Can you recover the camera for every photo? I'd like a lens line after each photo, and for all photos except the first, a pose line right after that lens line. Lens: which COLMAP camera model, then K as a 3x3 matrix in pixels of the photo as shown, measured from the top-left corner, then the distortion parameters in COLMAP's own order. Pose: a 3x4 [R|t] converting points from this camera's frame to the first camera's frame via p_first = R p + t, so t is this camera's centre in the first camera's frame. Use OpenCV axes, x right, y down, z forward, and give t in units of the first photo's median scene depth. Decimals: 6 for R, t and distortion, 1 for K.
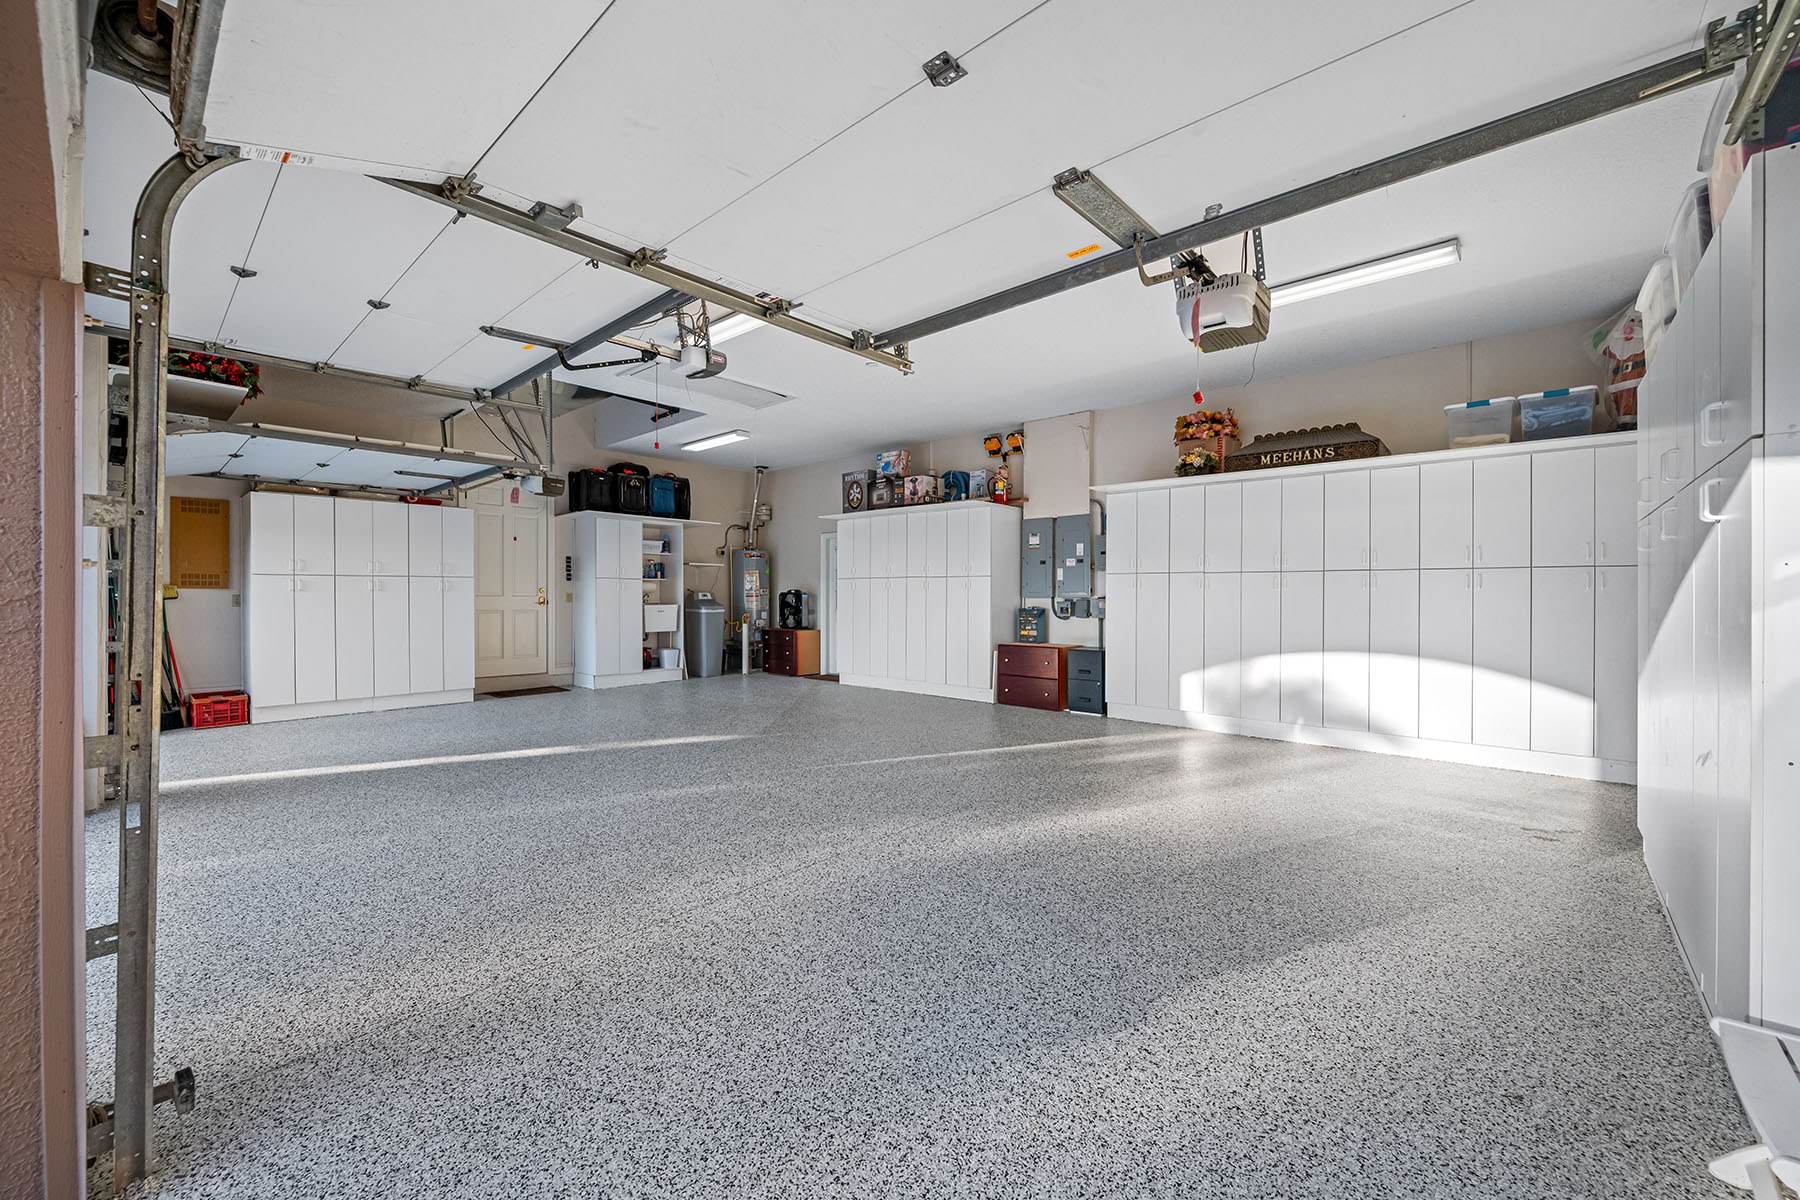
lens RADIAL K [[710.8, 0, 901.8], [0, 710.8, 591.4], [0, 0, 1]] dist [0.001725, -0.000623]
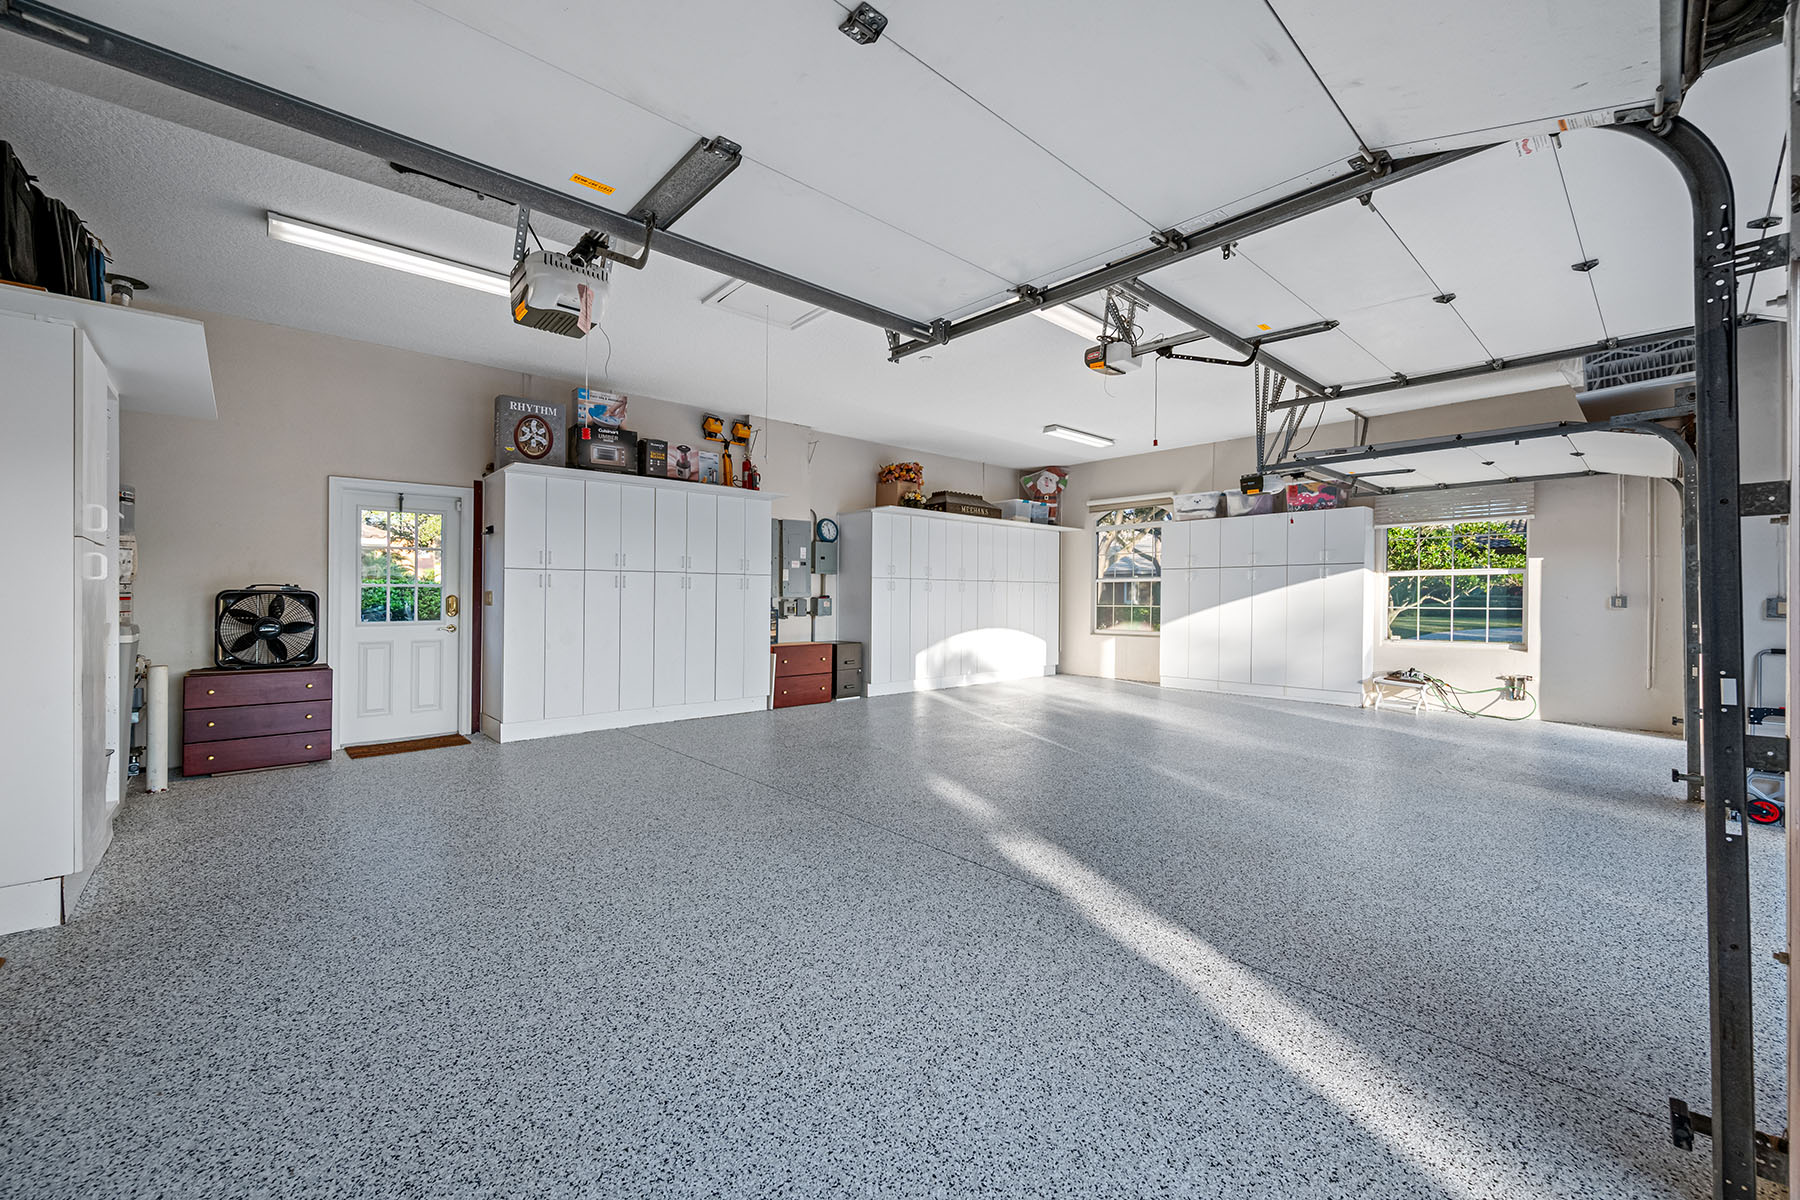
lens RADIAL K [[710.8, 0, 901.8], [0, 710.8, 605.6], [0, 0, 1]] dist [0.001725, -0.000623]
pose [[0.093759, -0.021247, 0.995368, -0.792321], [-0.010034, 0.999701, 0.022285, -0.004607], [-0.995544, -0.012077, 0.093518, 0.734608]]
